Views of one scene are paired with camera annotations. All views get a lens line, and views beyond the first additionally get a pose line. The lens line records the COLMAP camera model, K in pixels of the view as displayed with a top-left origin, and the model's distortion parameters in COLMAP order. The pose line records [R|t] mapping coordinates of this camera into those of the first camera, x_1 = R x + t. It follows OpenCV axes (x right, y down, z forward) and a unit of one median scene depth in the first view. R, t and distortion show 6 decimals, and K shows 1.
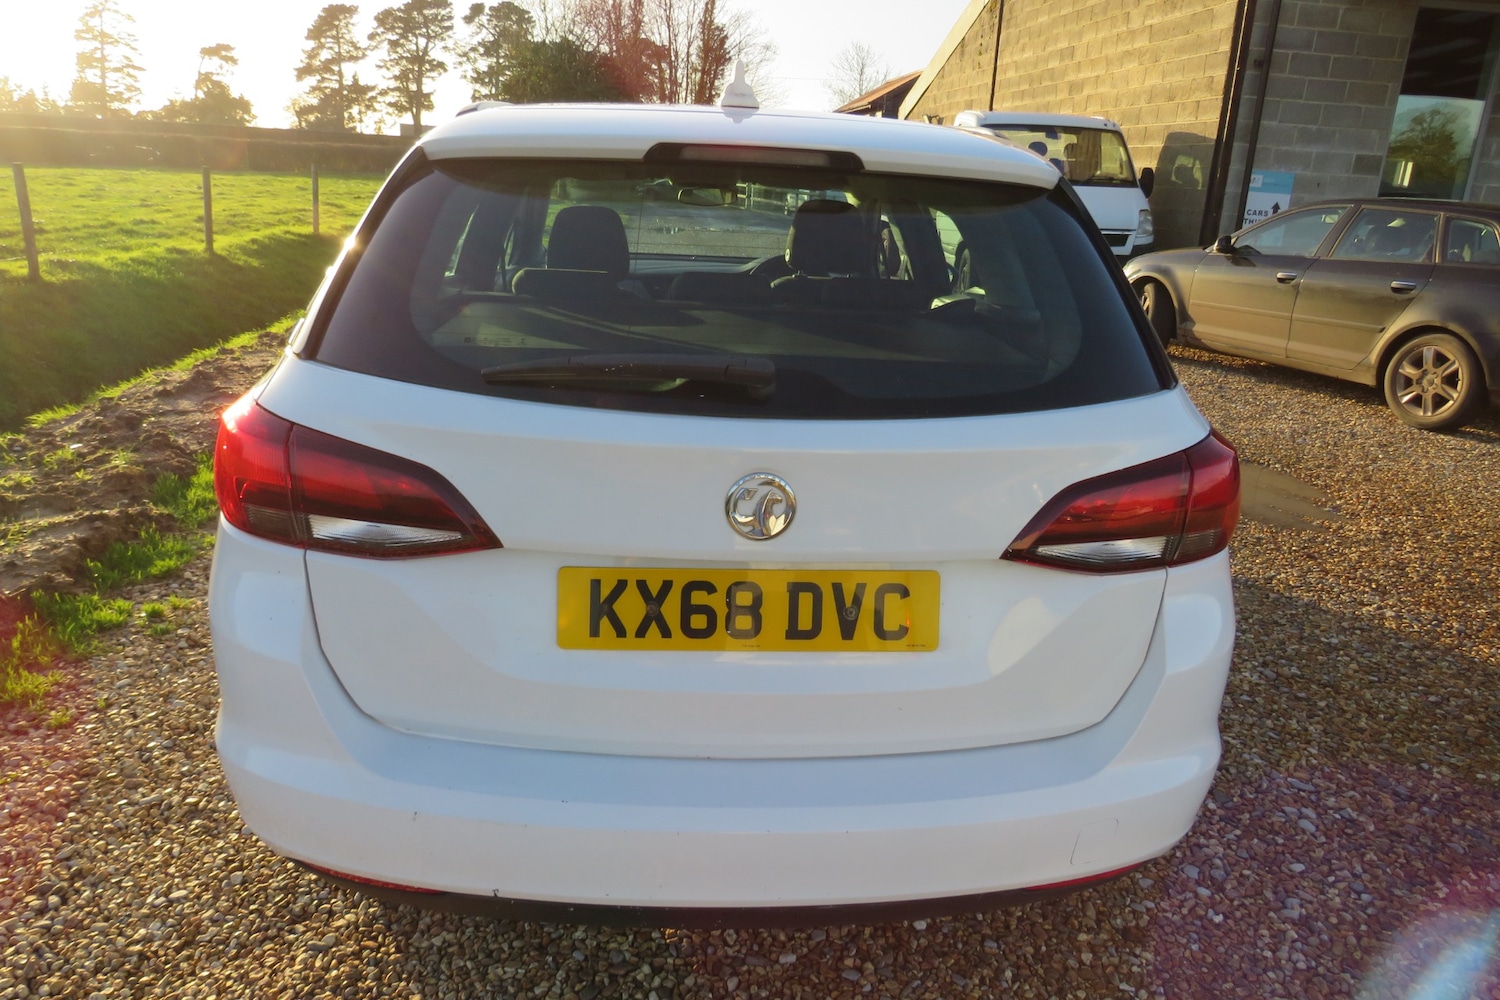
lens RADIAL K [[1059.8, 0, 737.0], [0, 1059.8, 489.3], [0, 0, 1]] dist [-0.030070, 0.014855]
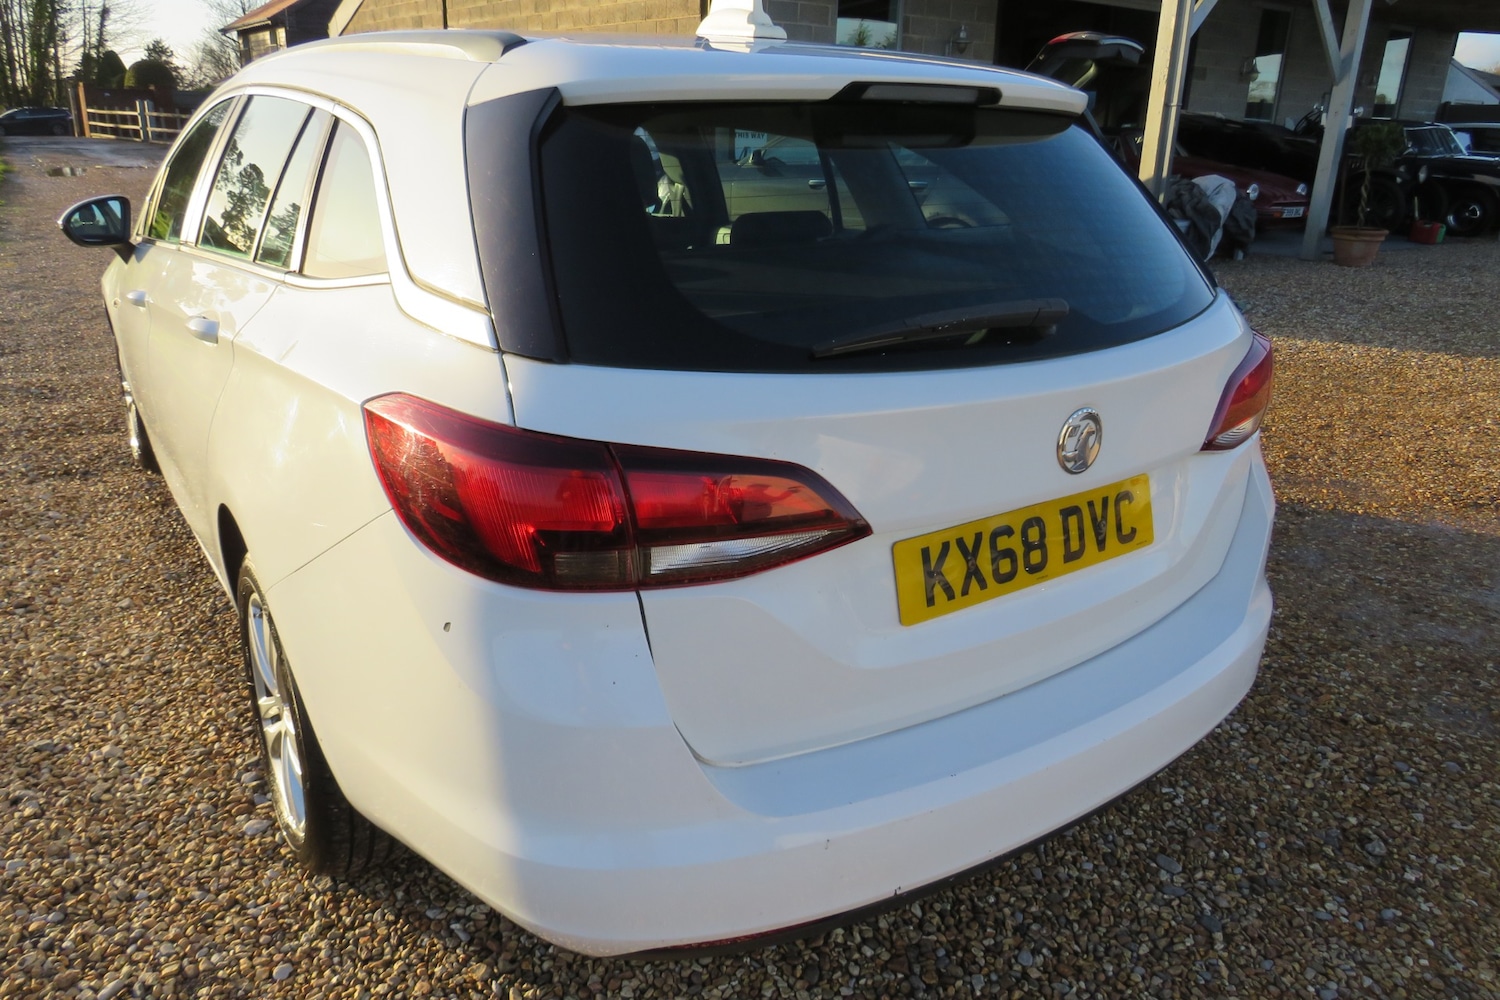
lens RADIAL K [[1059.8, 0, 742.0], [0, 1059.8, 502.8], [0, 0, 1]] dist [-0.030070, 0.014855]
pose [[0.859715, -0.201826, 0.469207, -0.712372], [0.163527, 0.979029, 0.121495, -0.098126], [-0.483889, -0.027723, 0.874690, 0.236325]]
